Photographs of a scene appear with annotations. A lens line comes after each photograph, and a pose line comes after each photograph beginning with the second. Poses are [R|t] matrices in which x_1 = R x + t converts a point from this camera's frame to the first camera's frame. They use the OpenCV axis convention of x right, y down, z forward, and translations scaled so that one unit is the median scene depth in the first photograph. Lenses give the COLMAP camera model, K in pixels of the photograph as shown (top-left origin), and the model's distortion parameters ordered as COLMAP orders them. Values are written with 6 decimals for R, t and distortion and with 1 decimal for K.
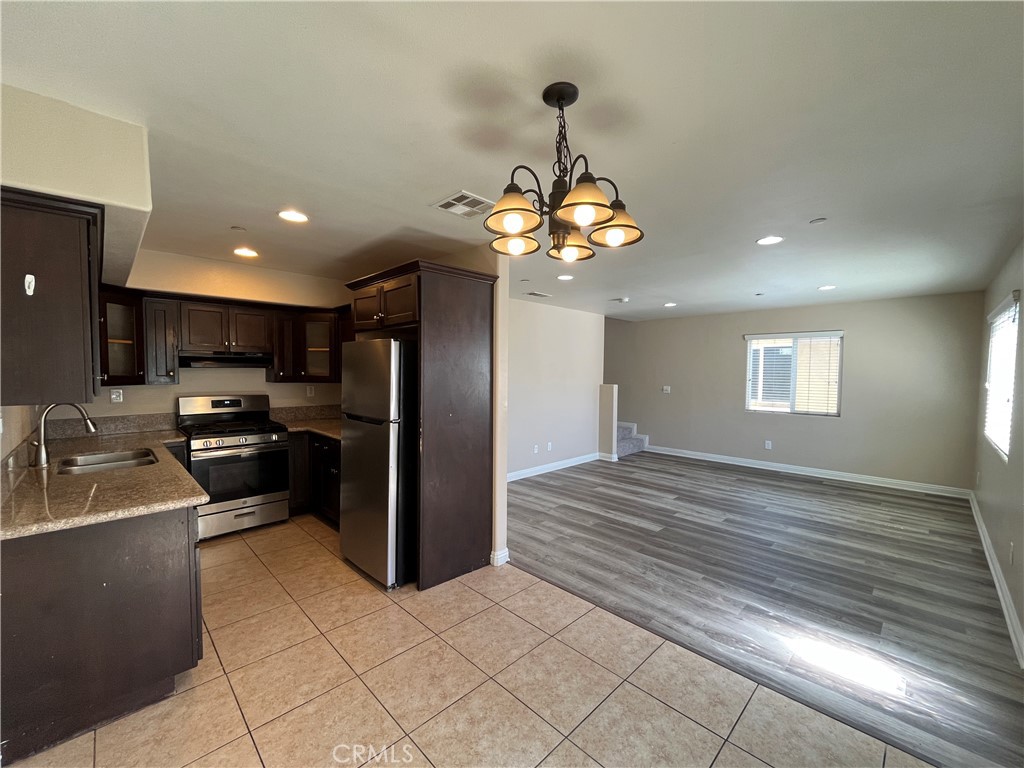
lens RADIAL K [[419.2, 0, 512.0], [0, 419.2, 390.8], [0, 0, 1]] dist [-0.002832, 0.000051]
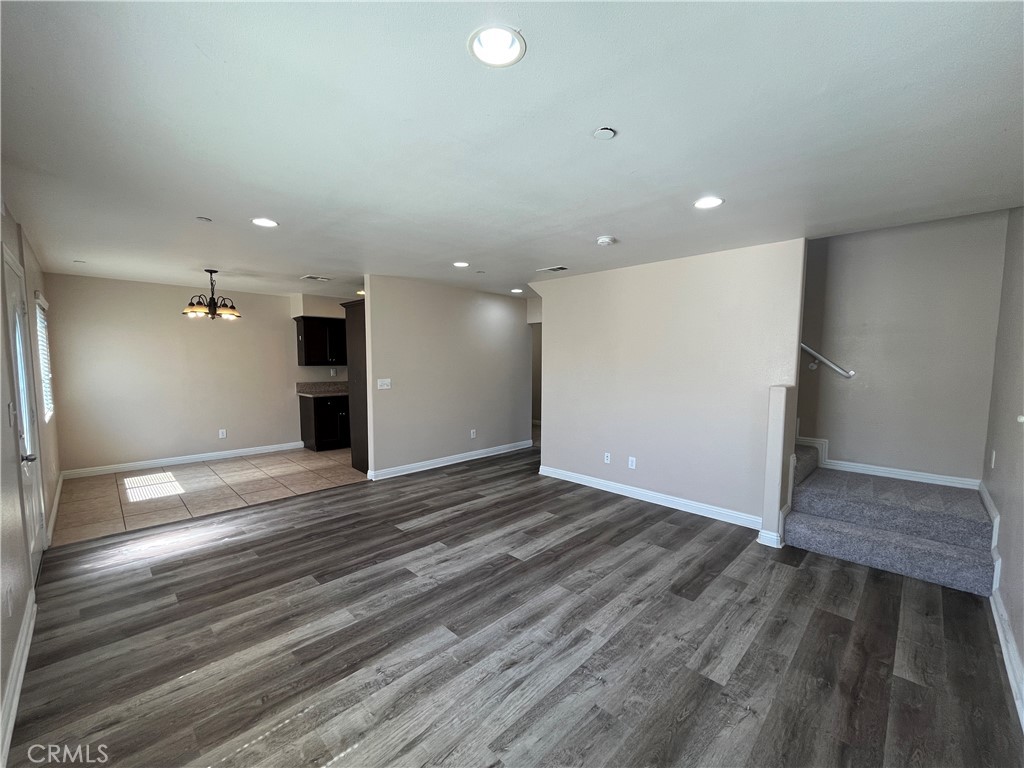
lens RADIAL K [[419.2, 0, 508.9], [0, 419.2, 389.6], [0, 0, 1]] dist [-0.002832, 0.000051]
pose [[0.004402, 0.068009, -0.997675, 1.212192], [-0.050528, 0.996425, 0.067701, -0.046482], [0.998713, 0.050113, 0.007822, 1.176748]]
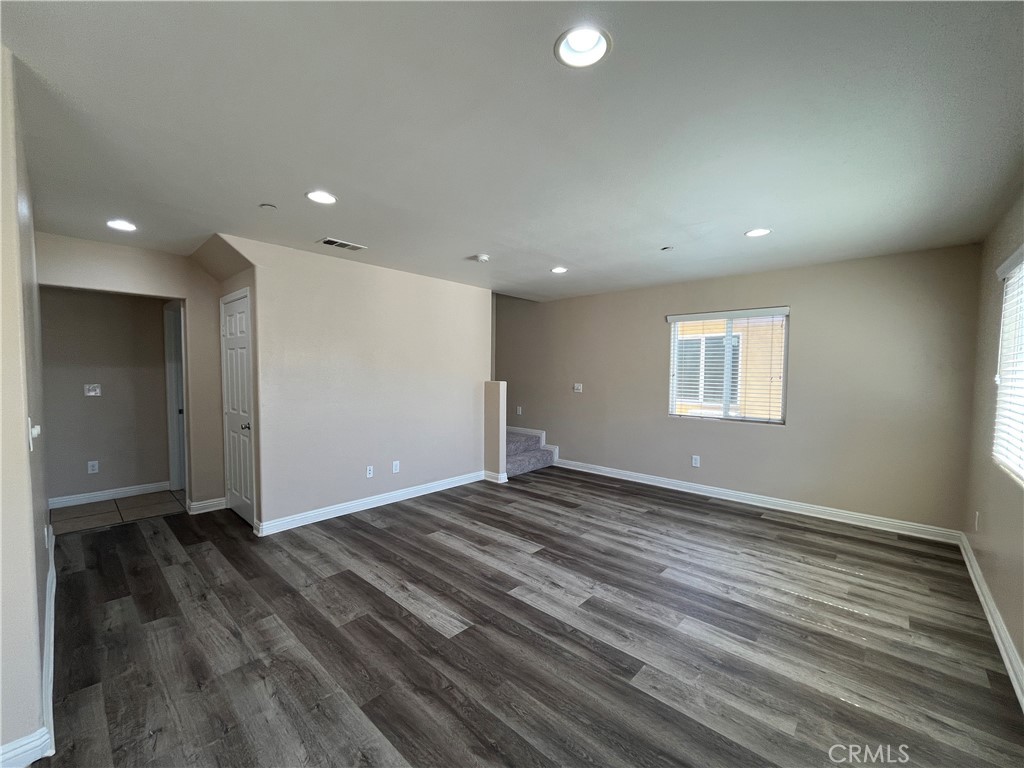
lens RADIAL K [[419.2, 0, 512.4], [0, 419.2, 391.5], [0, 0, 1]] dist [-0.002832, 0.000051]
pose [[0.998751, -0.000257, 0.049959, 0.383838], [0.000100, 0.999995, 0.003154, 0.002571], [-0.049959, -0.003145, 0.998746, 0.414072]]
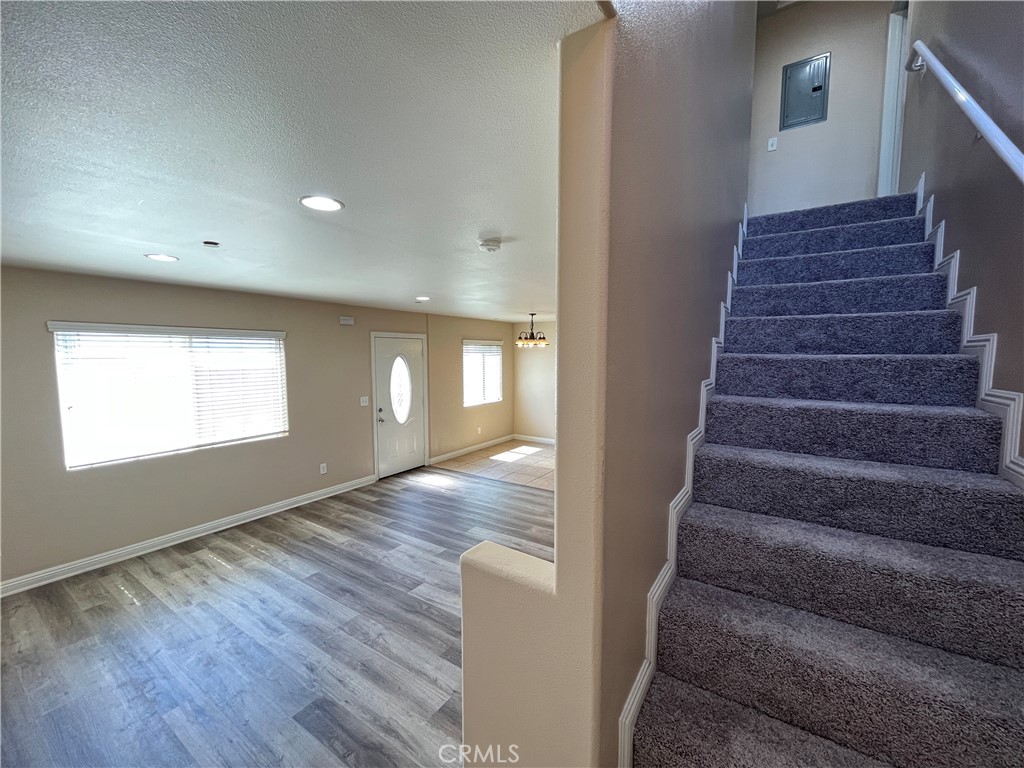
lens RADIAL K [[419.2, 0, 509.0], [0, 419.2, 384.9], [0, 0, 1]] dist [-0.002832, 0.000051]
pose [[-0.980773, 0.009259, -0.194934, 0.451540], [-0.014028, 0.992945, 0.117745, -0.167245], [0.194649, 0.118216, -0.973723, 1.967974]]
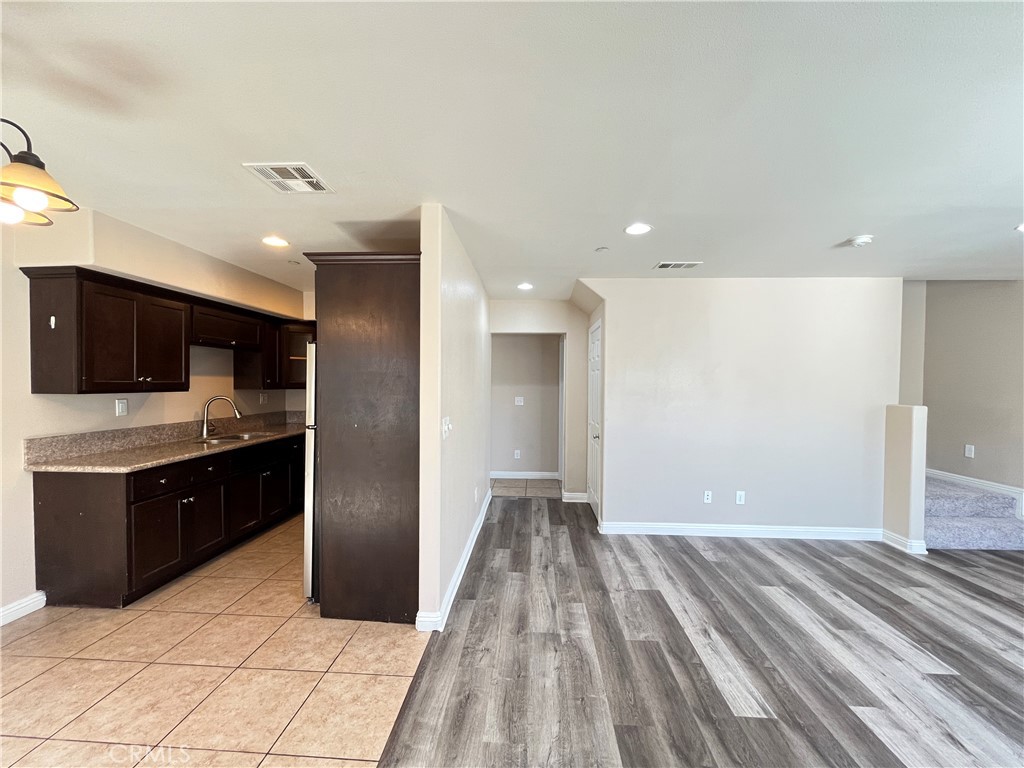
lens RADIAL K [[419.2, 0, 509.3], [0, 419.2, 390.5], [0, 0, 1]] dist [-0.002832, 0.000051]
pose [[0.669577, 0.012774, -0.742633, 0.493553], [-0.038872, 0.999085, -0.017863, -0.007596], [0.741725, 0.040828, 0.669460, 0.462711]]
